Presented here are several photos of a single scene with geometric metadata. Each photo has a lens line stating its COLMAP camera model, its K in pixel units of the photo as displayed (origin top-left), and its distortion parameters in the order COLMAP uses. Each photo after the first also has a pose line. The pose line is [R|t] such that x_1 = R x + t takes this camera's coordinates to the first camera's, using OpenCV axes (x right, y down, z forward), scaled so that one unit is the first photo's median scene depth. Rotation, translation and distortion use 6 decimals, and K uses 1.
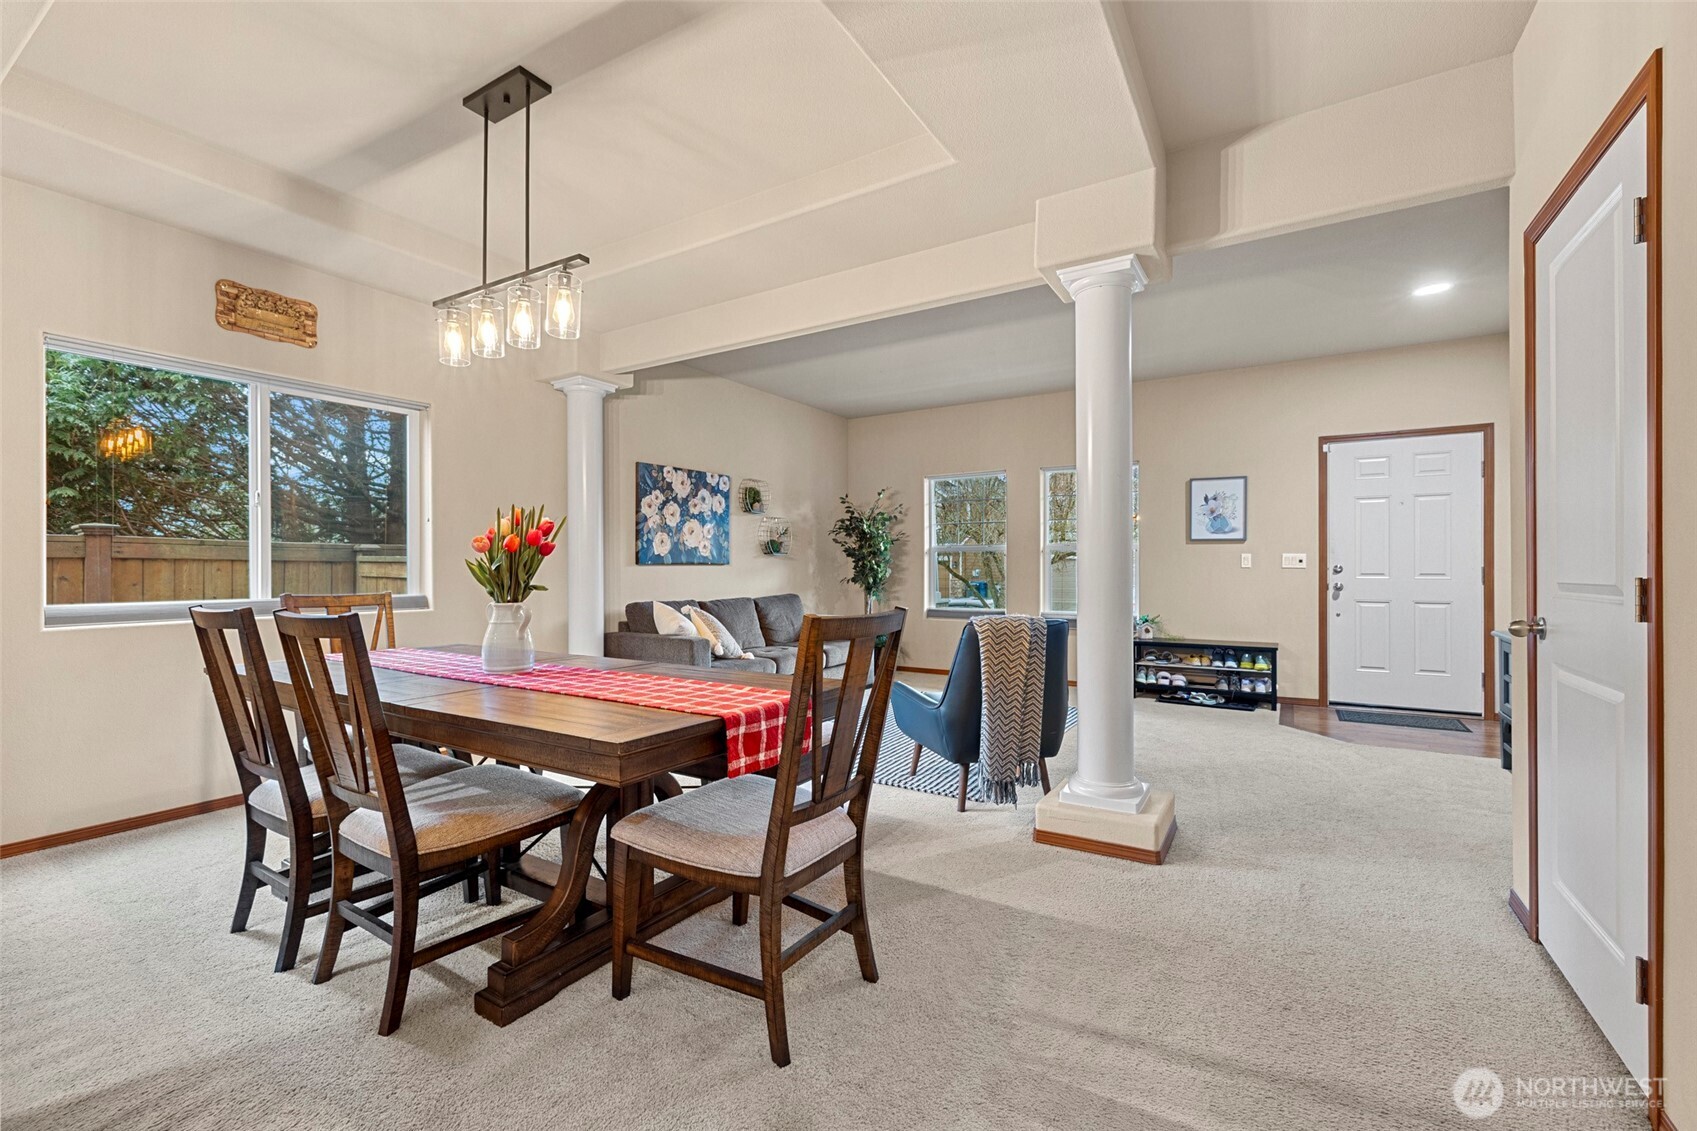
lens RADIAL K [[720.5, 0, 839.8], [0, 720.5, 565.4], [0, 0, 1]] dist [0.003809, -0.000086]
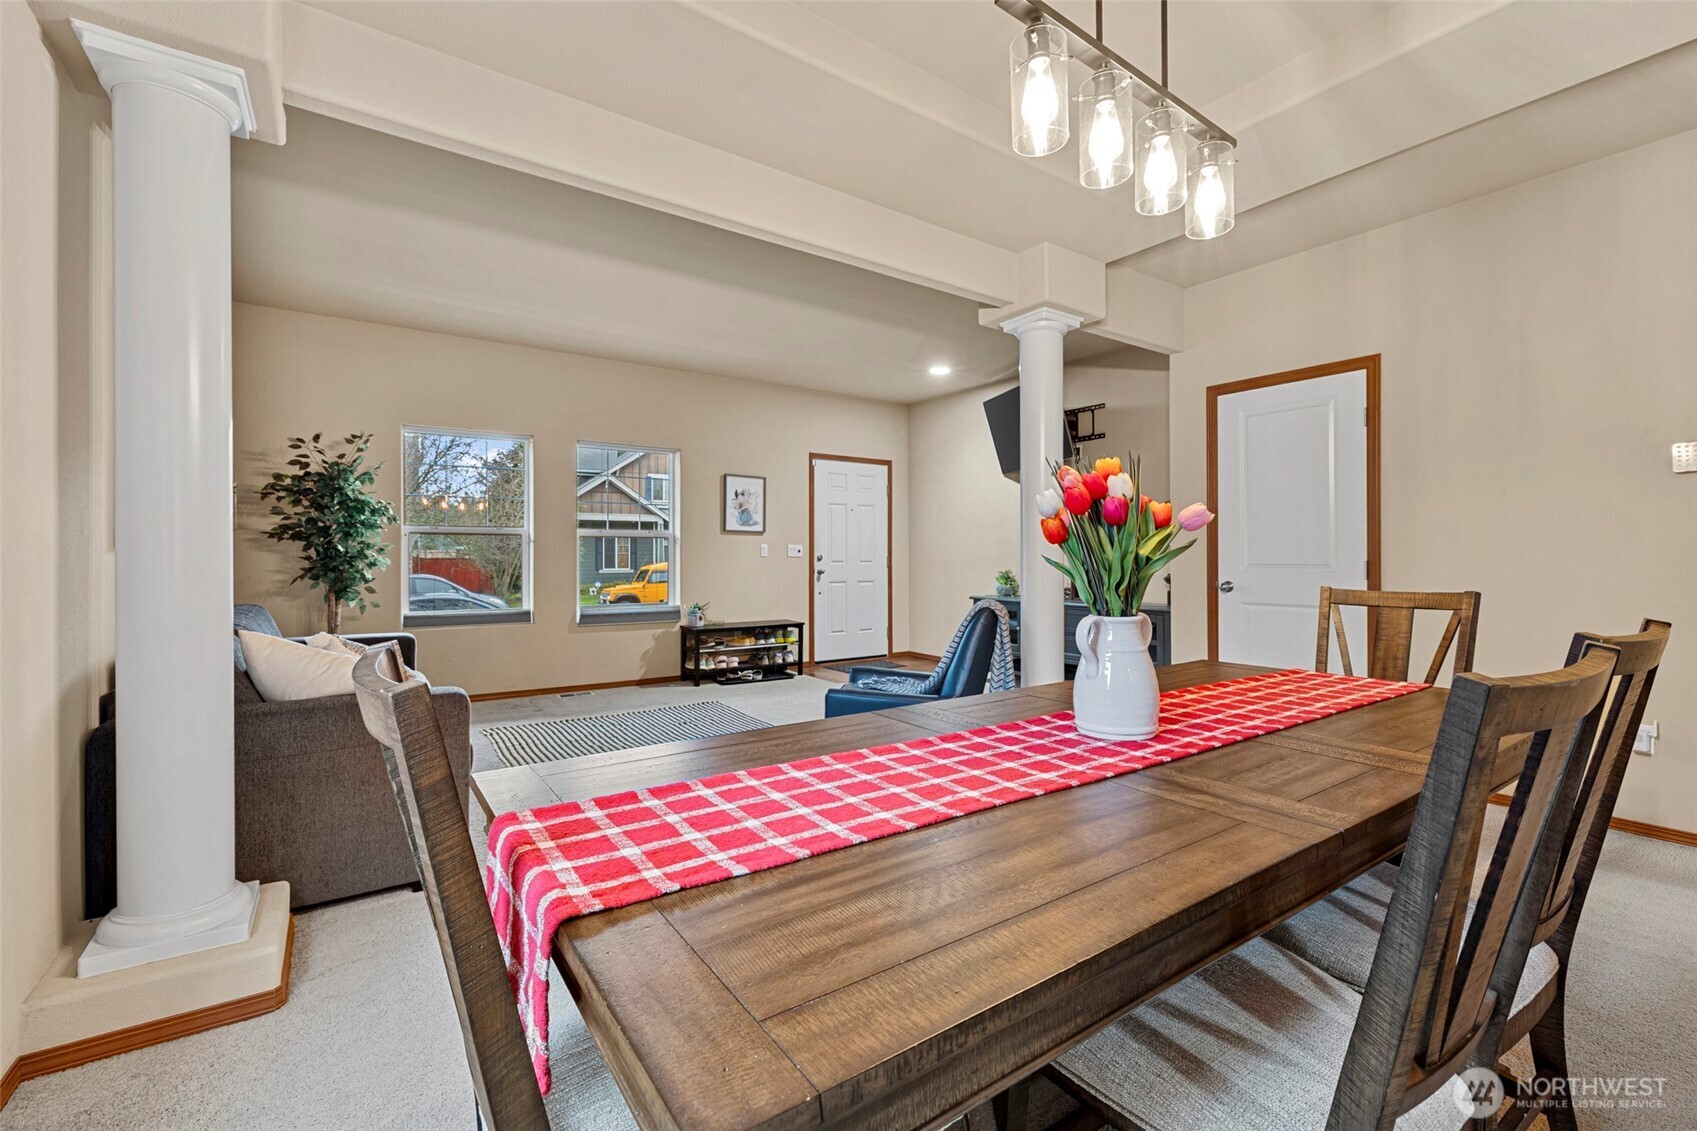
lens RADIAL K [[720.5, 0, 858.3], [0, 720.5, 550.2], [0, 0, 1]] dist [0.003809, -0.000086]
pose [[0.386518, 0.007227, 0.922254, -0.445320], [-0.004247, 0.999973, -0.006056, -0.000582], [-0.922272, -0.001576, 0.386538, 0.420099]]
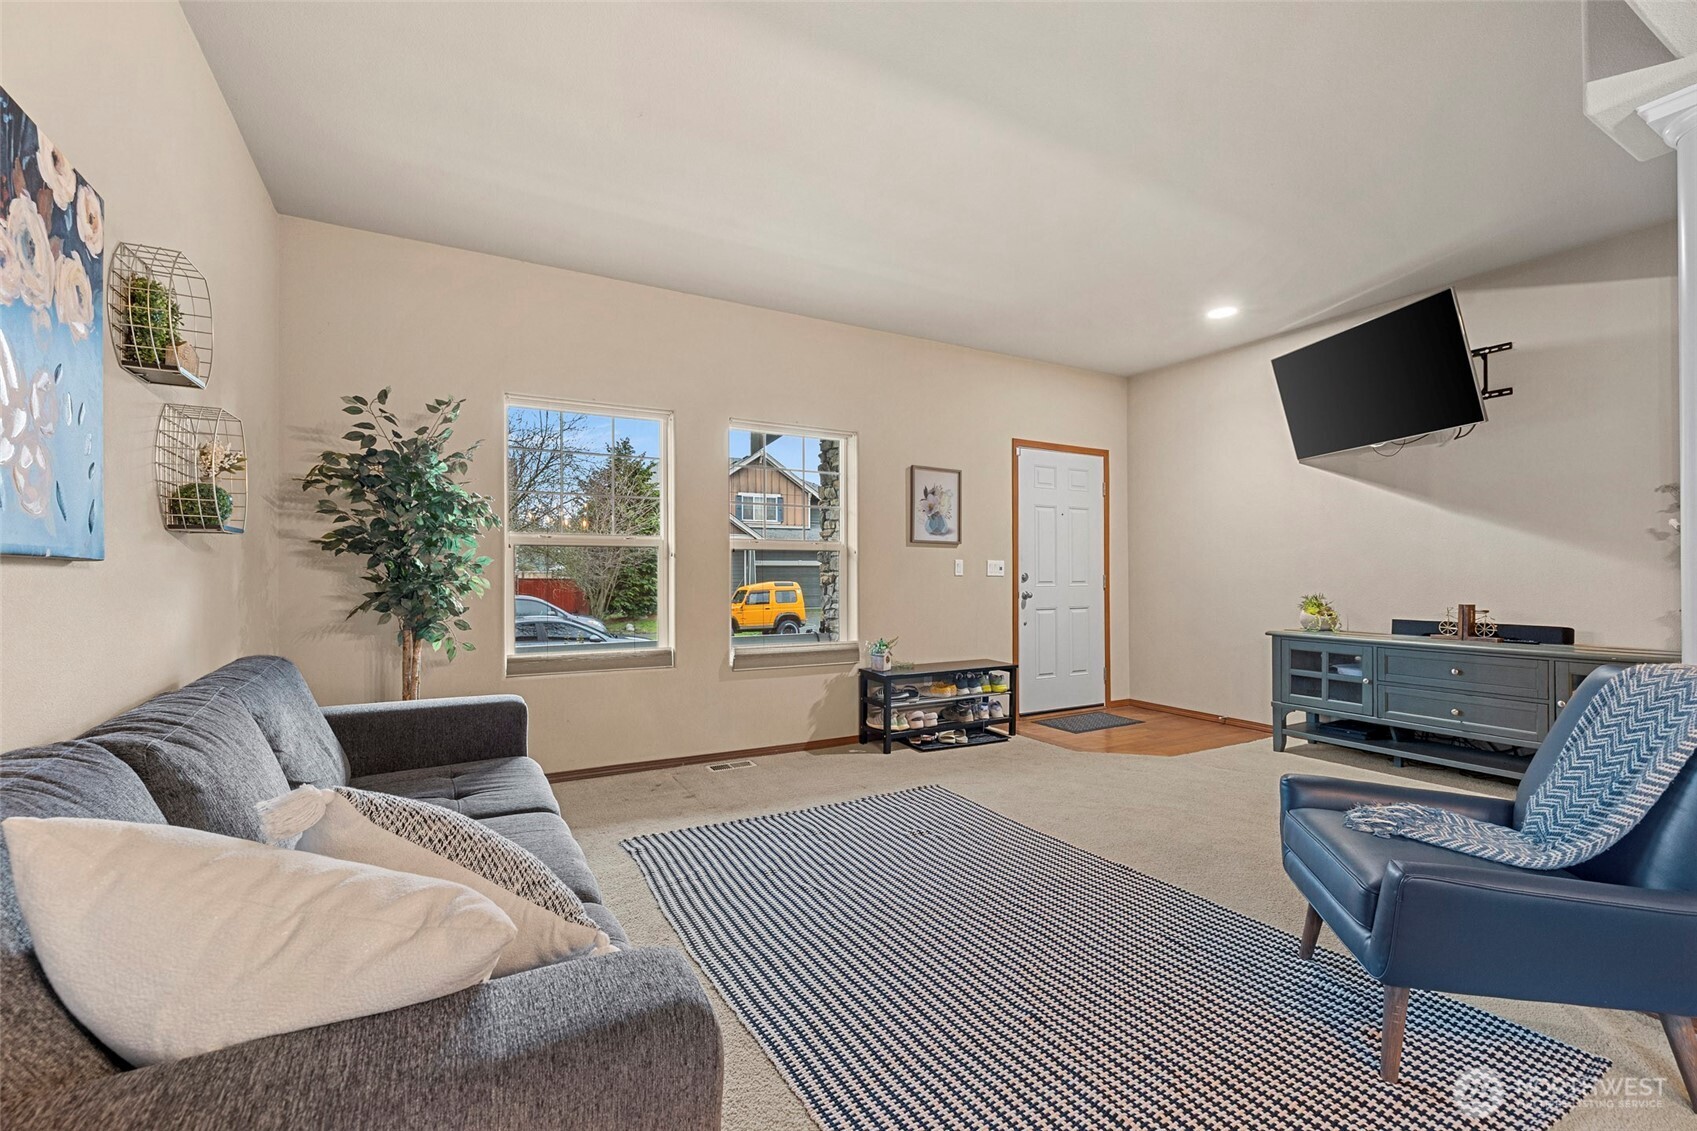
lens RADIAL K [[720.5, 0, 867.1], [0, 720.5, 570.5], [0, 0, 1]] dist [0.003809, -0.000086]
pose [[0.472031, 0.005629, 0.881564, -0.256718], [-0.001878, 0.999984, -0.005380, 0.001943], [-0.881580, 0.000884, 0.472034, 0.694680]]
